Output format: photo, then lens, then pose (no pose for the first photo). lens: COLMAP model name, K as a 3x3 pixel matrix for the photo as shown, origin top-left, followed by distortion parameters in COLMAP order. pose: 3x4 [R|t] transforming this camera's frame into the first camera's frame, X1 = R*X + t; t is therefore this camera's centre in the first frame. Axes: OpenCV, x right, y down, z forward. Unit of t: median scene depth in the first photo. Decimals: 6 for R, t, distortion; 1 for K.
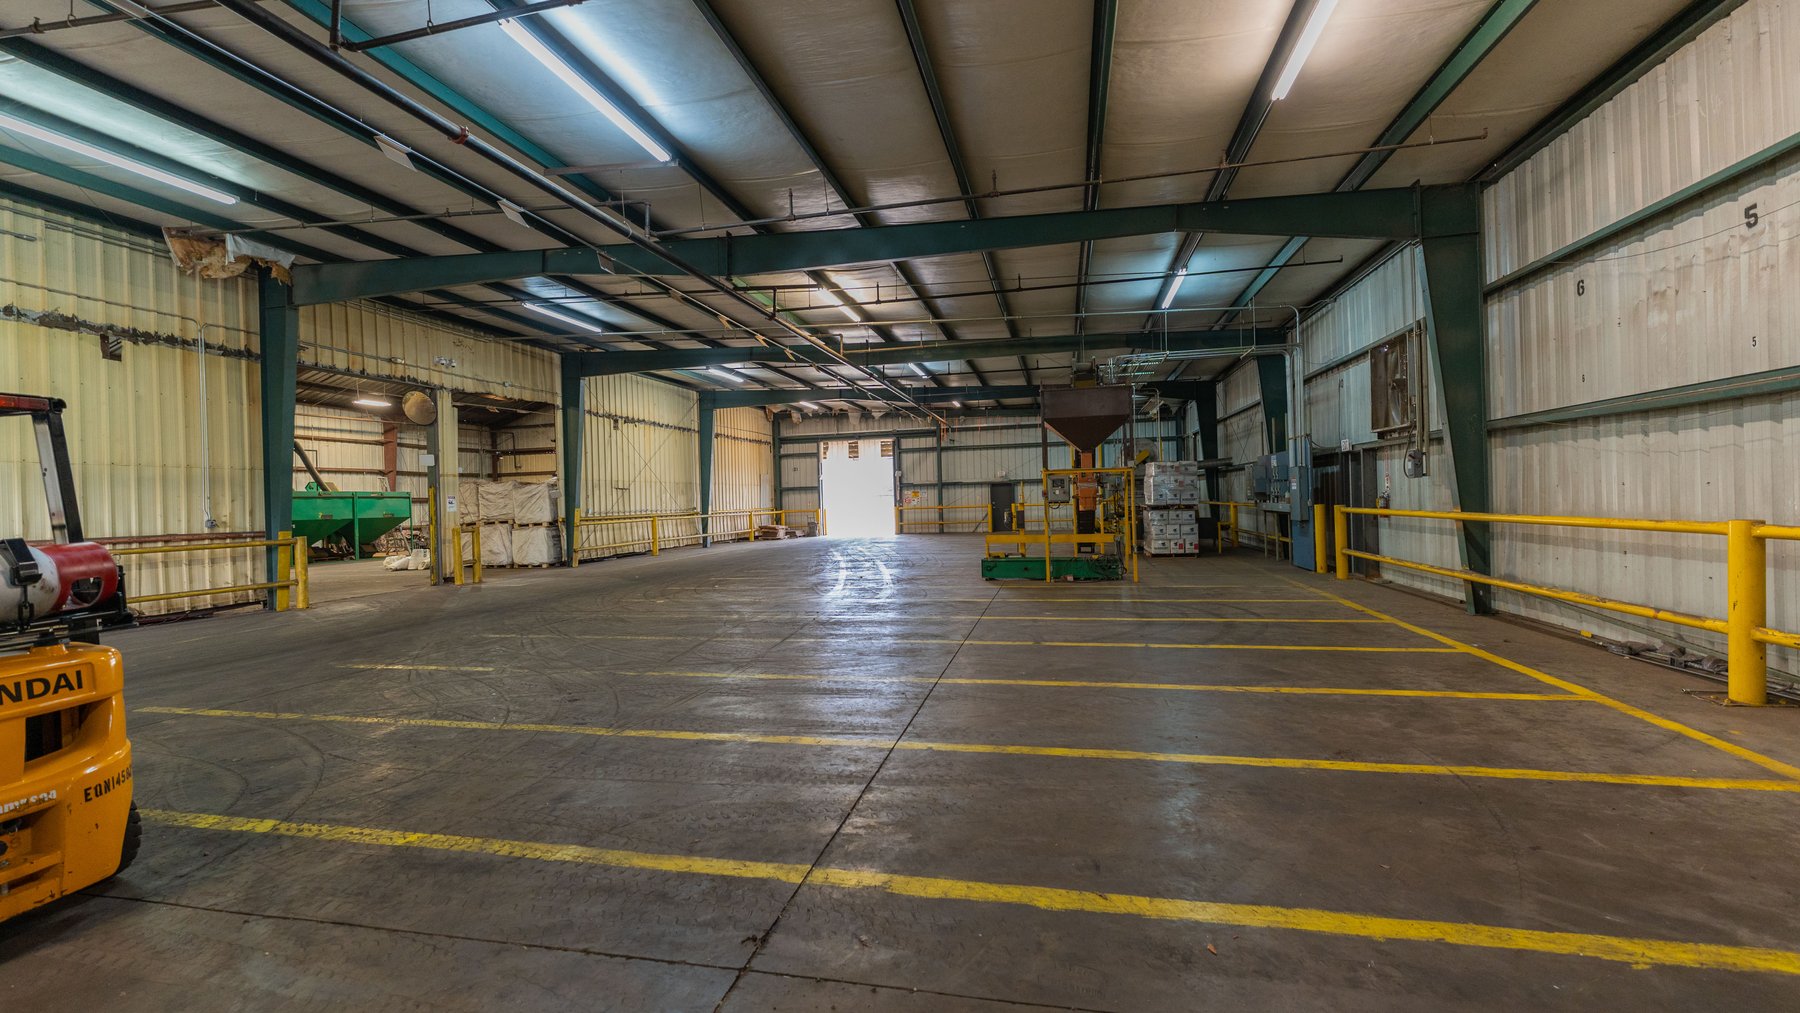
lens RADIAL K [[743.5, 0, 900.0], [0, 743.5, 506.5], [0, 0, 1]] dist [-0.000903, -0.000159]
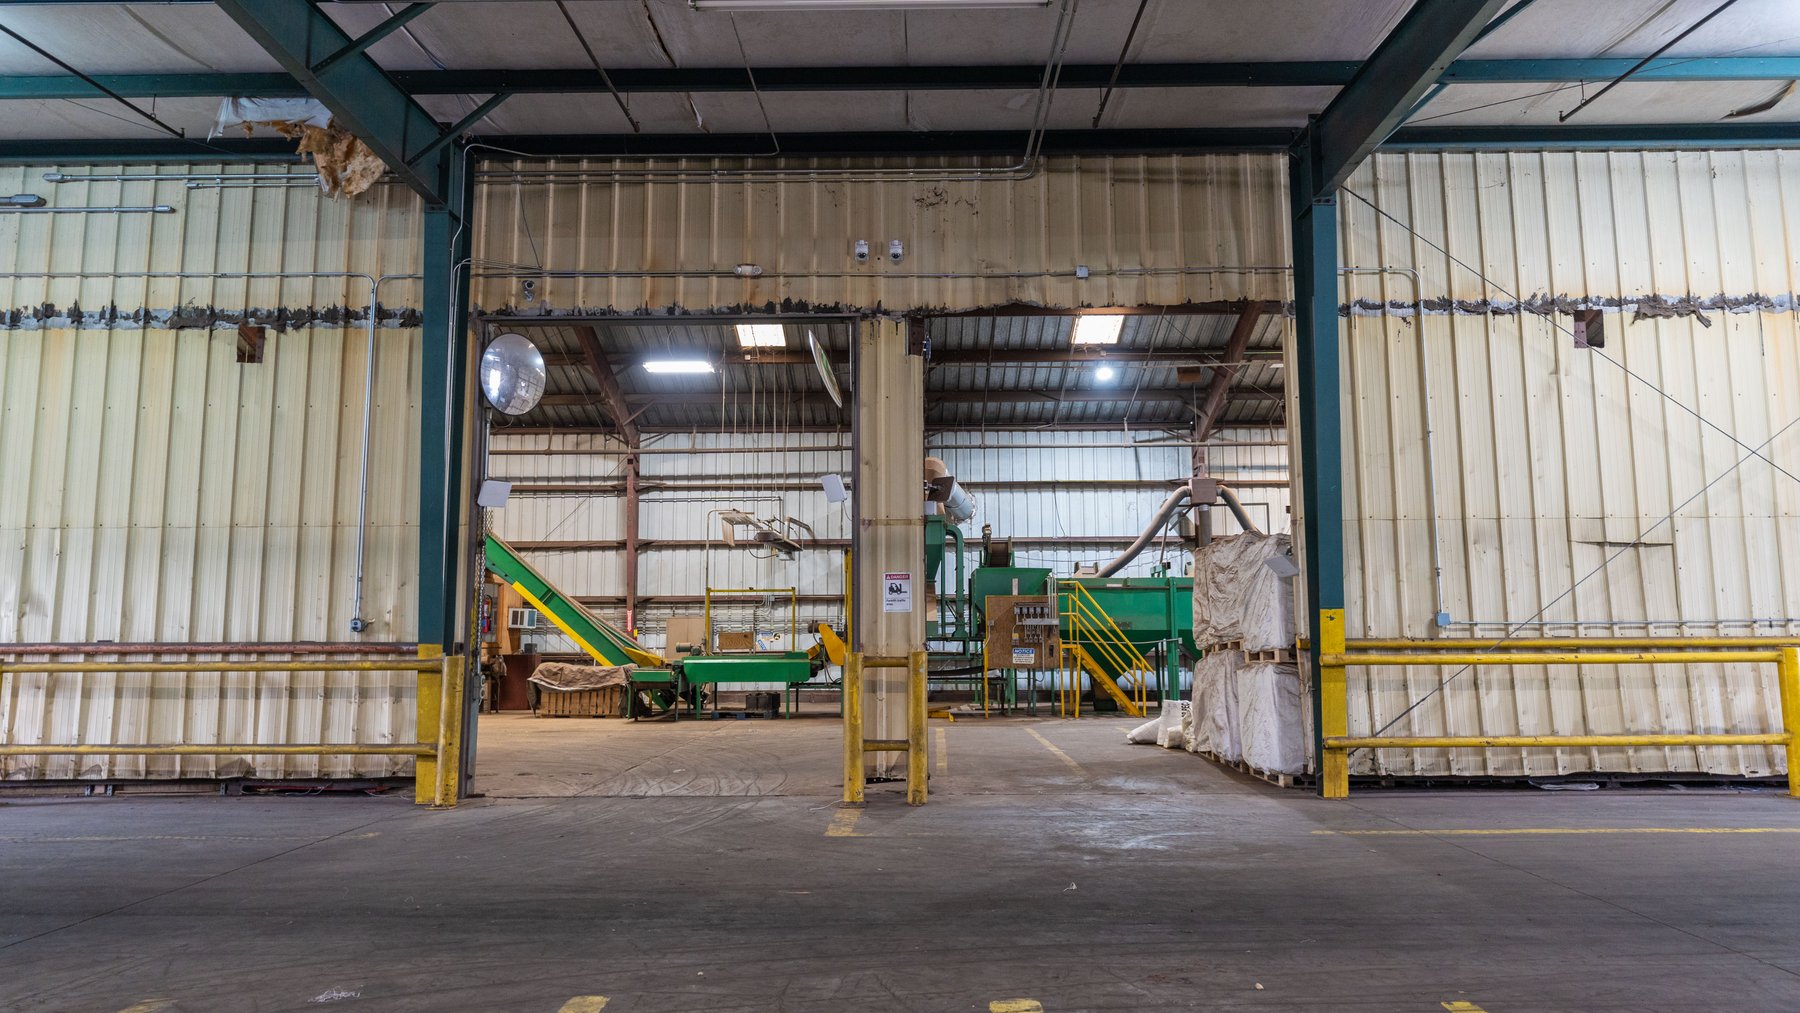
lens RADIAL K [[1116.7, 0, 864.6], [0, 1116.7, 507.2], [0, 0, 1]] dist [-0.005736, -0.000437]
pose [[0.208008, -0.079145, -0.974920, -0.016115], [-0.008970, 0.996525, -0.082813, 0.000494], [0.978086, 0.025971, 0.206575, 0.771162]]
